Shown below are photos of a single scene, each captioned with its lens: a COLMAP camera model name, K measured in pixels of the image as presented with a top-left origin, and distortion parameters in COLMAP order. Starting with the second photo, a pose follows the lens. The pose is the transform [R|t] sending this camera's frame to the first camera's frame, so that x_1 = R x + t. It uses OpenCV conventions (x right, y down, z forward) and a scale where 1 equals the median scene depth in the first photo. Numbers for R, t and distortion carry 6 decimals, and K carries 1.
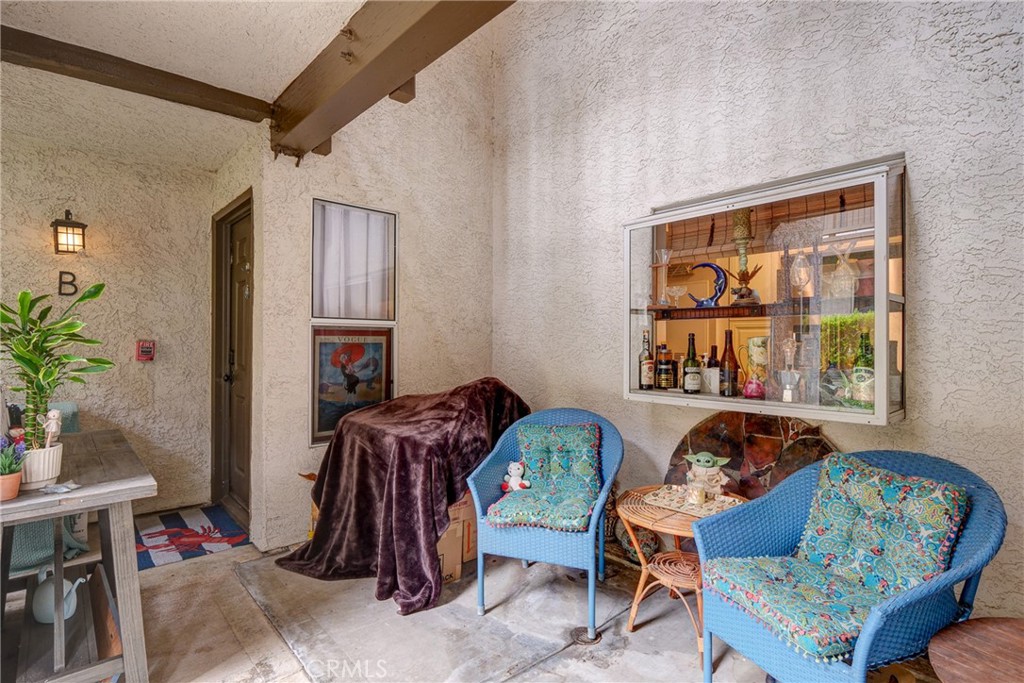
lens RADIAL K [[499.0, 0, 511.8], [0, 499.0, 340.1], [0, 0, 1]] dist [-0.000685, -0.000168]
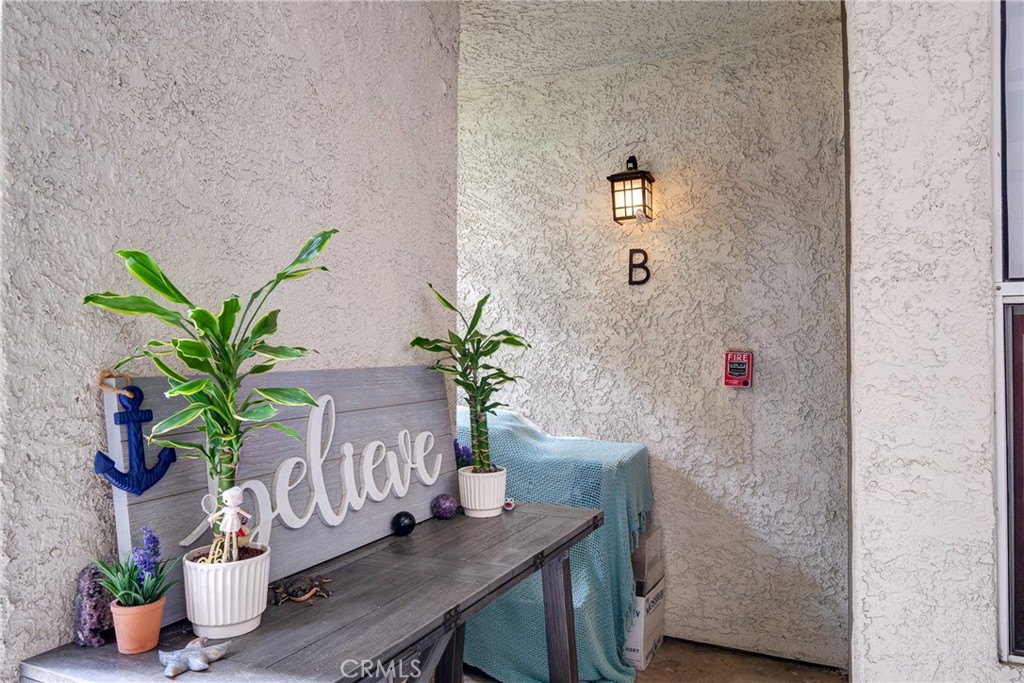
lens RADIAL K [[704.4, 0, 511.7], [0, 704.4, 339.5], [0, 0, 1]] dist [-0.003794, -0.000194]
pose [[0.365477, -0.020391, -0.930597, -0.069040], [0.005350, 0.999790, -0.019806, 0.002442], [0.930805, 0.002260, 0.365509, 0.466199]]
